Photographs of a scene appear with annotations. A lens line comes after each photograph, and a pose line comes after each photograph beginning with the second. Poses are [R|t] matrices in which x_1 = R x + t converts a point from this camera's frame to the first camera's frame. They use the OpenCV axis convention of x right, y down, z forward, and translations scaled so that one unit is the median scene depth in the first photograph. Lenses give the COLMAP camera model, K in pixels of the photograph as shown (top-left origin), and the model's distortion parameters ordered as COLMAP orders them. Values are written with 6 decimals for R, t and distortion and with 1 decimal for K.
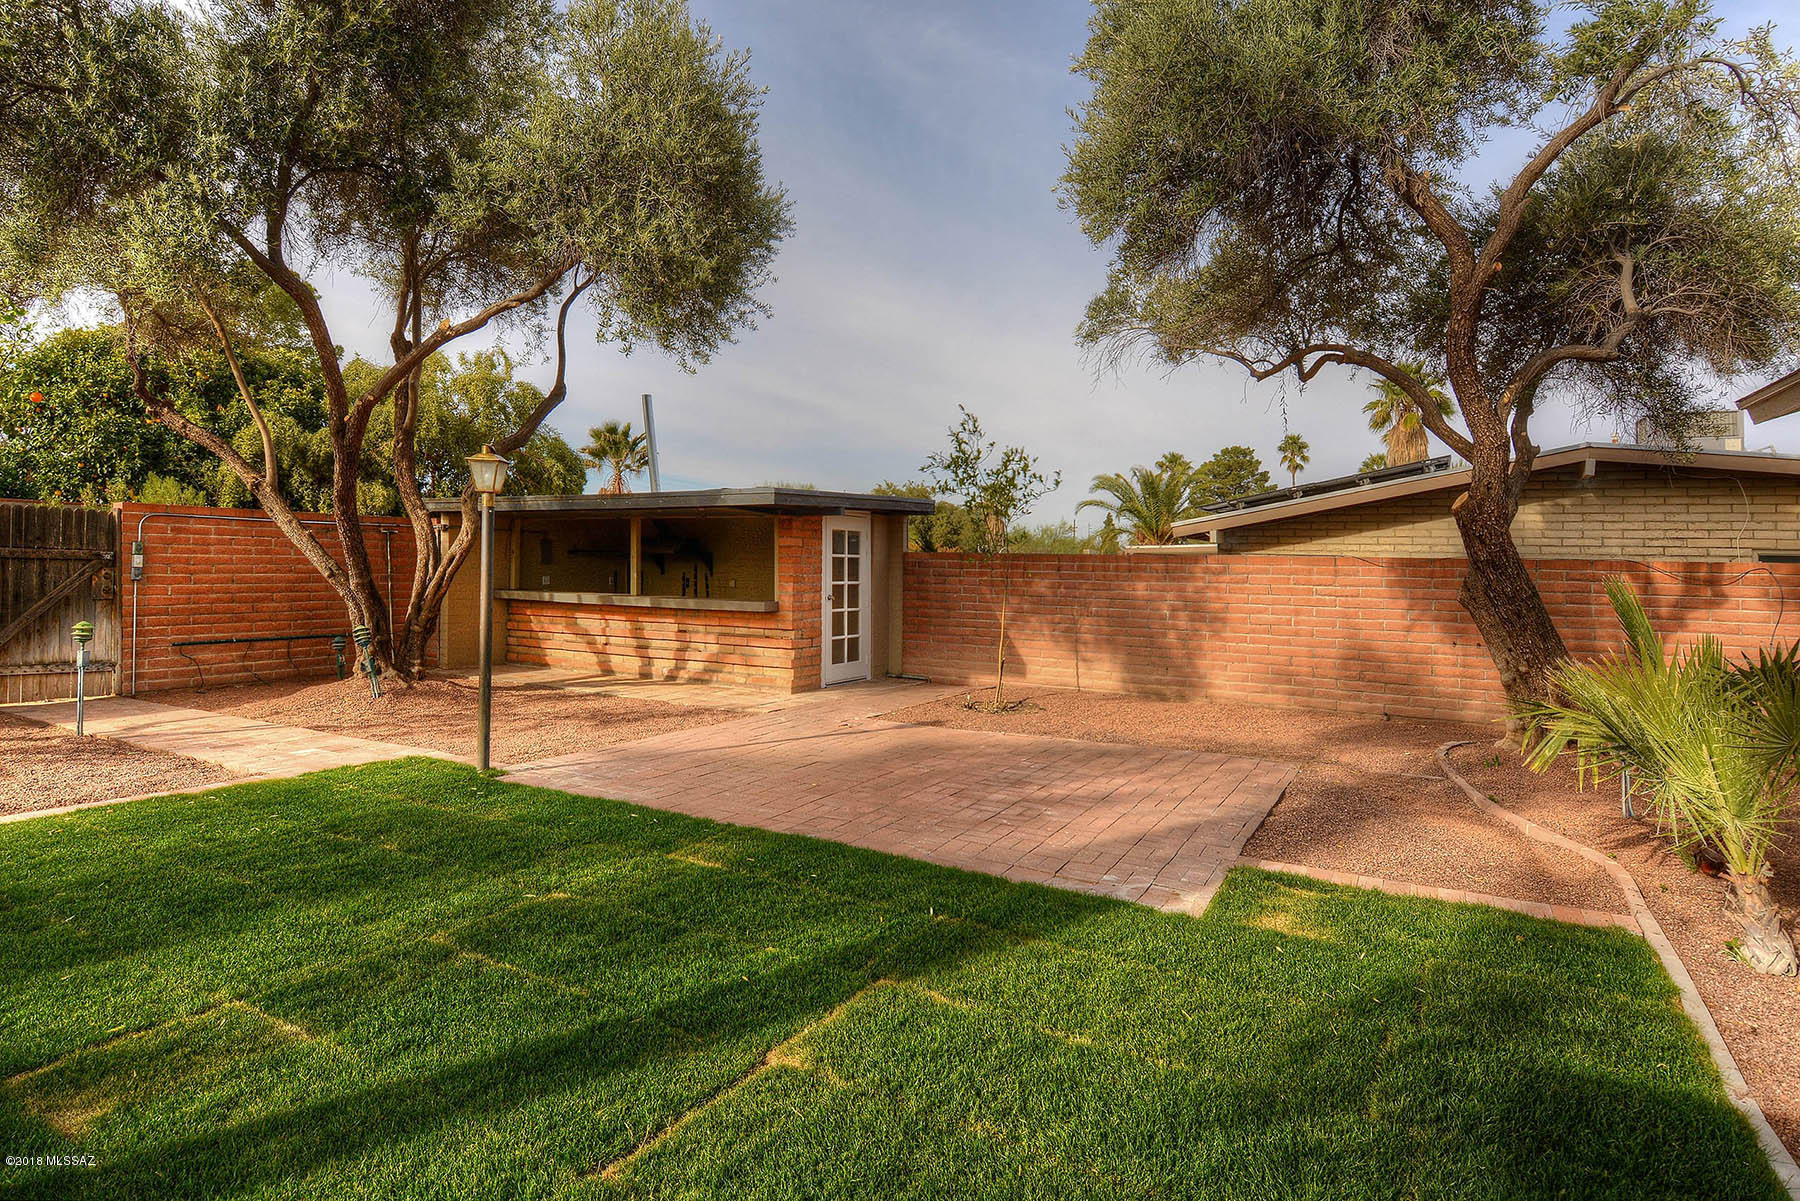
lens RADIAL K [[1010.2, 0, 944.7], [0, 1010.2, 562.7], [0, 0, 1]] dist [0.008478, -0.003979]
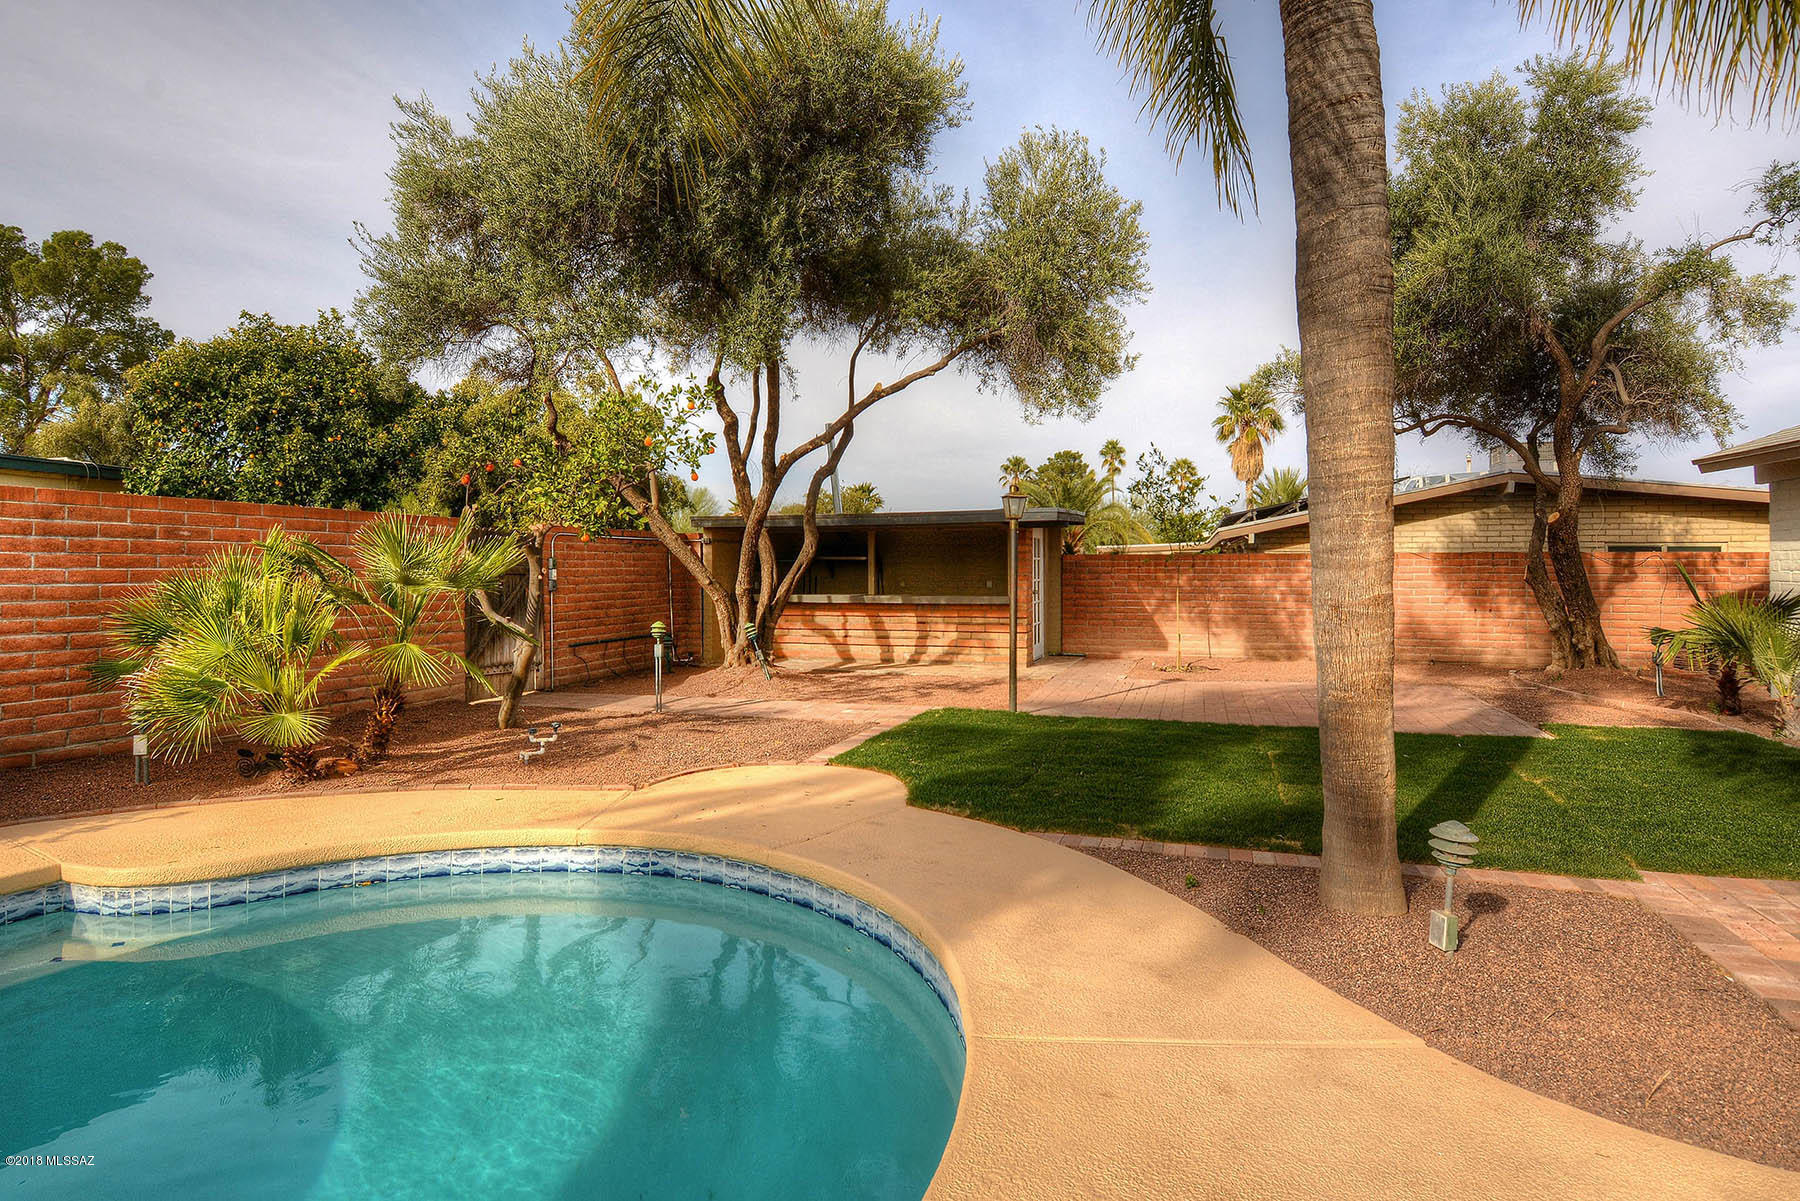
lens RADIAL K [[1010.2, 0, 1026.3], [0, 1010.2, 571.6], [0, 0, 1]] dist [0.008478, -0.003979]
pose [[0.961397, -0.022000, 0.274284, -0.477157], [0.019320, 0.999736, 0.012470, -0.007216], [-0.274486, -0.006690, 0.961568, -0.213237]]
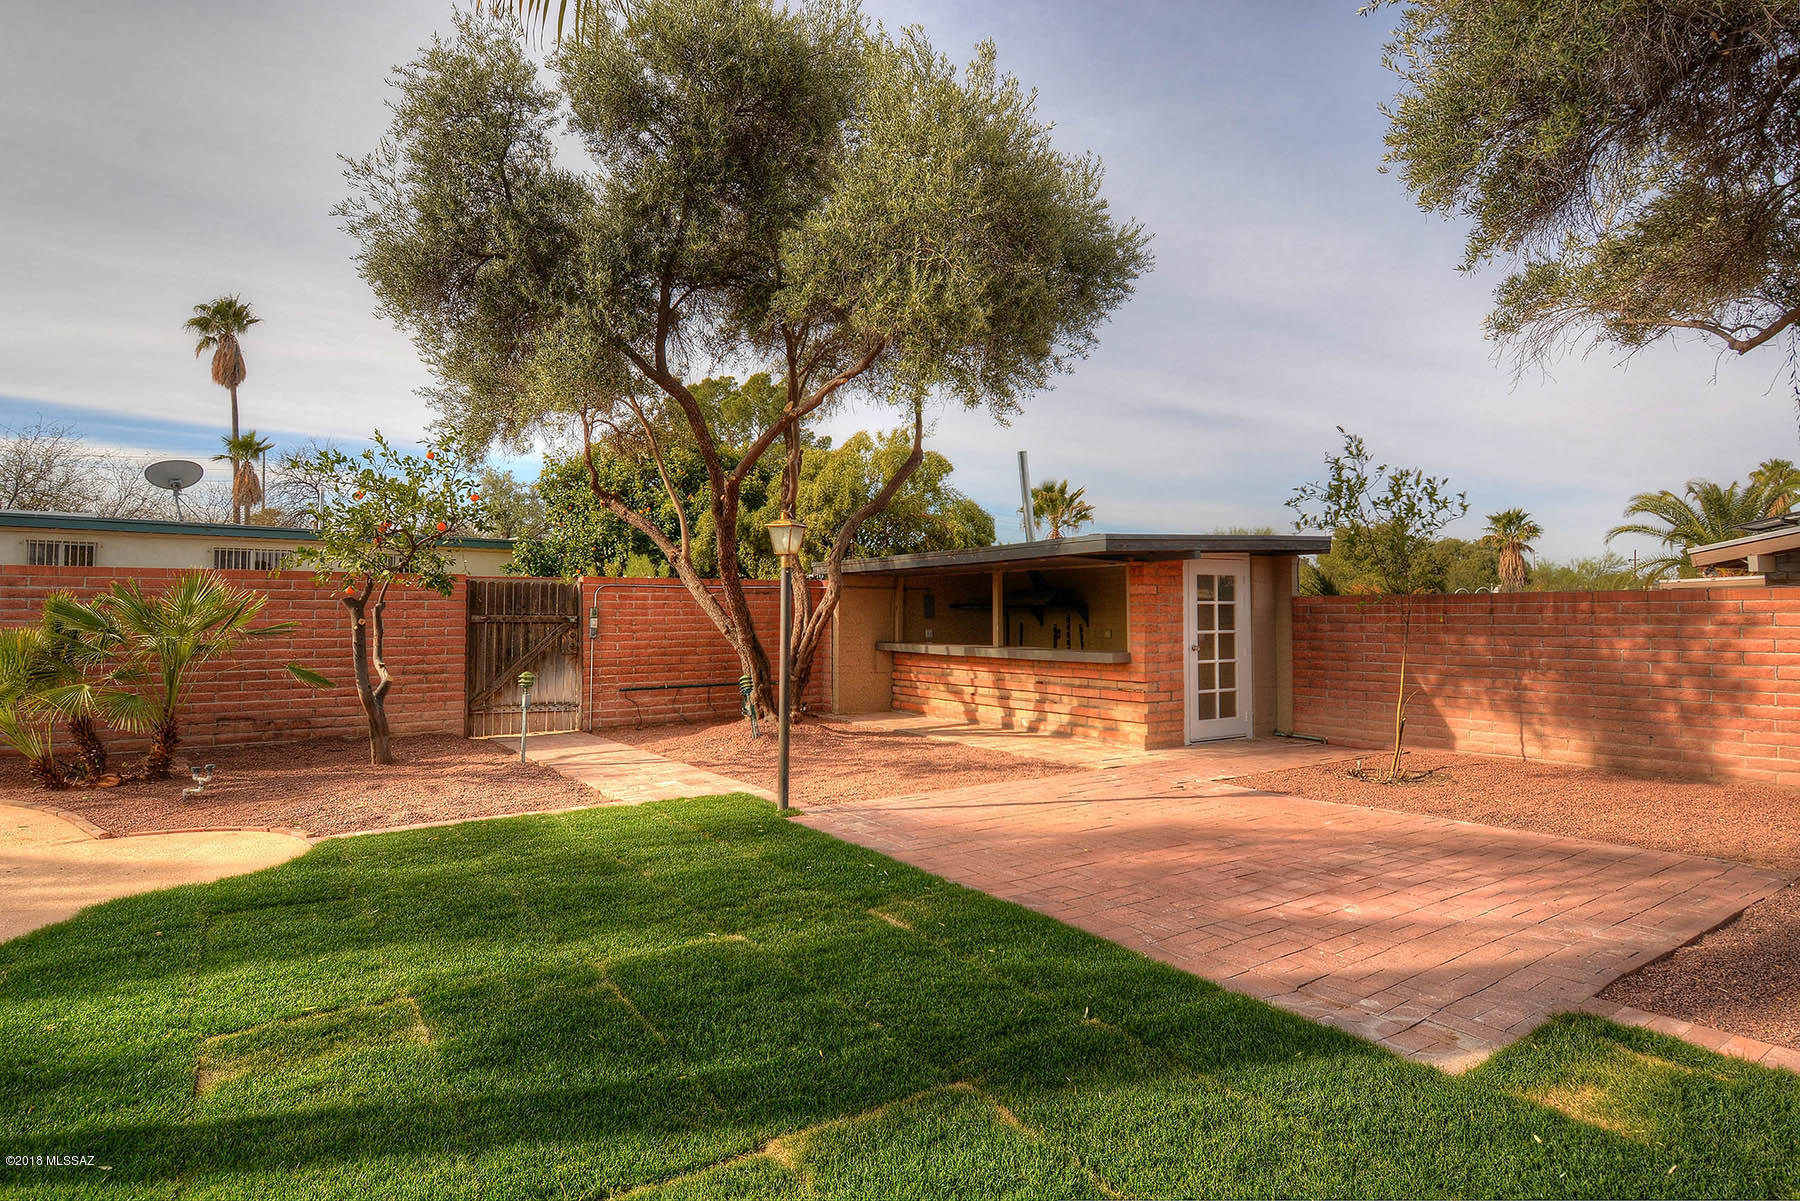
lens RADIAL K [[1010.2, 0, 907.2], [0, 1010.2, 587.6], [0, 0, 1]] dist [0.008478, -0.003979]
pose [[0.886108, -0.035200, -0.462141, 0.090525], [0.023357, 0.999236, -0.031324, 0.002009], [0.462890, 0.016962, 0.886253, 0.053315]]
